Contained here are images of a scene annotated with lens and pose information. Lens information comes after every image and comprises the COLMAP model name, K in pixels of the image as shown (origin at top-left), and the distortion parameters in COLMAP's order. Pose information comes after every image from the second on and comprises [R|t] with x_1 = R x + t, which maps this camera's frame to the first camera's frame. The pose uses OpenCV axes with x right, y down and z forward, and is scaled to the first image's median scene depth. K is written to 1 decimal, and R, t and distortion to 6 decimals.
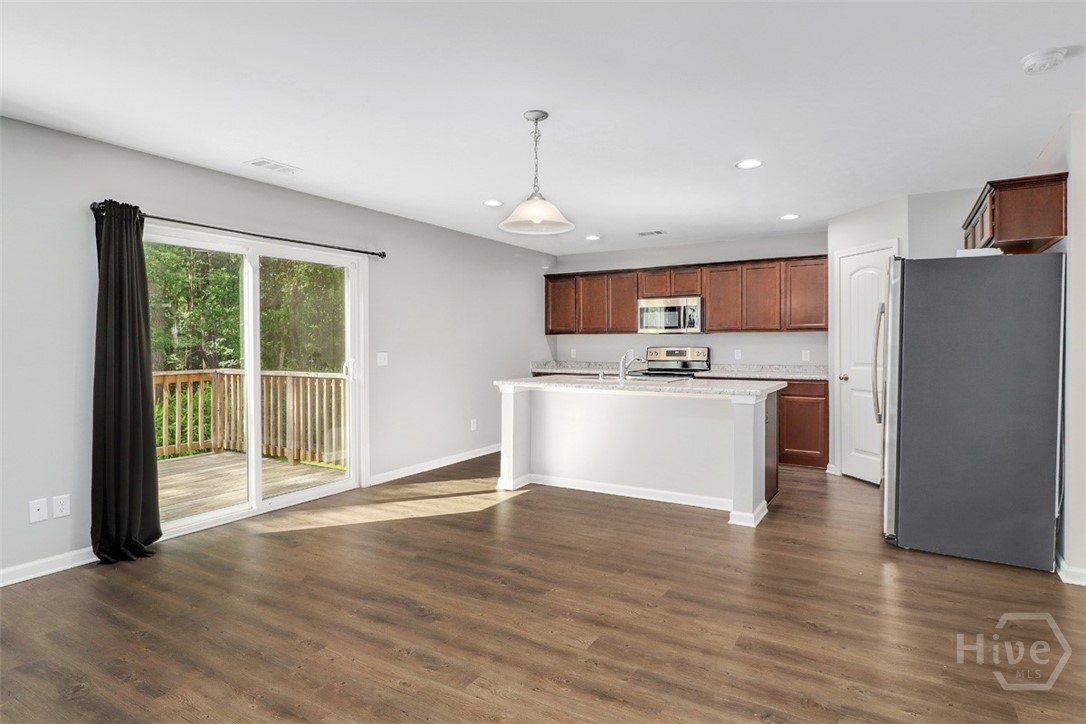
lens RADIAL K [[568.7, 0, 579.2], [0, 568.7, 343.2], [0, 0, 1]] dist [0.002614, 0.000832]
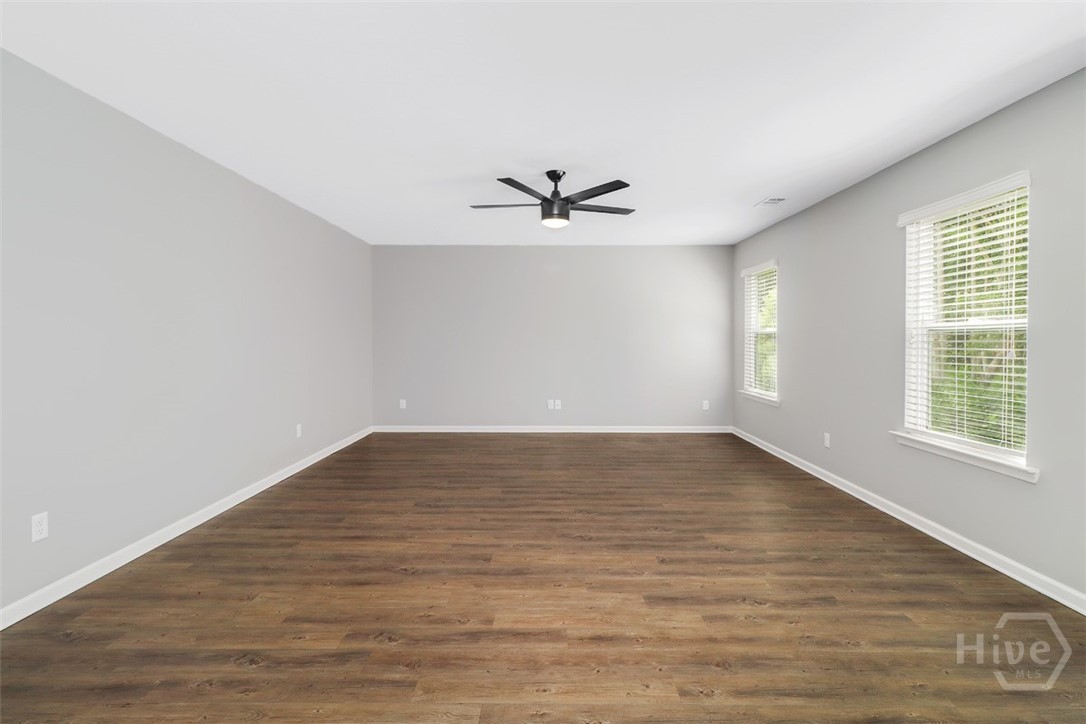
lens RADIAL K [[506.7, 0, 536.3], [0, 506.7, 363.0], [0, 0, 1]] dist [0.000182, 0.000036]
pose [[-0.883120, 0.023955, -0.468535, 0.061882], [0.001036, 0.998793, 0.049113, 0.003339], [0.469146, 0.042887, -0.882079, 1.152750]]
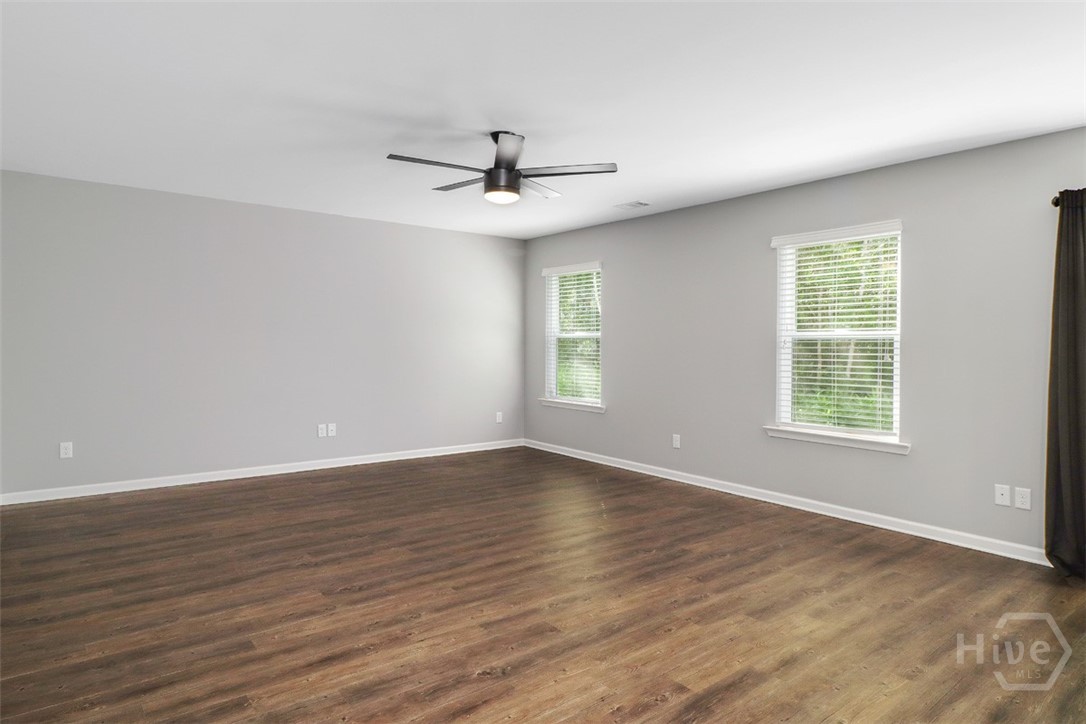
lens RADIAL K [[630.5, 0, 513.0], [0, 630.5, 341.9], [0, 0, 1]] dist [0.001682, -0.000014]
pose [[-0.411828, -0.004758, -0.911249, 0.533137], [-0.009884, 0.999951, -0.000754, 0.008278], [0.911208, 0.008696, -0.411855, 0.626252]]
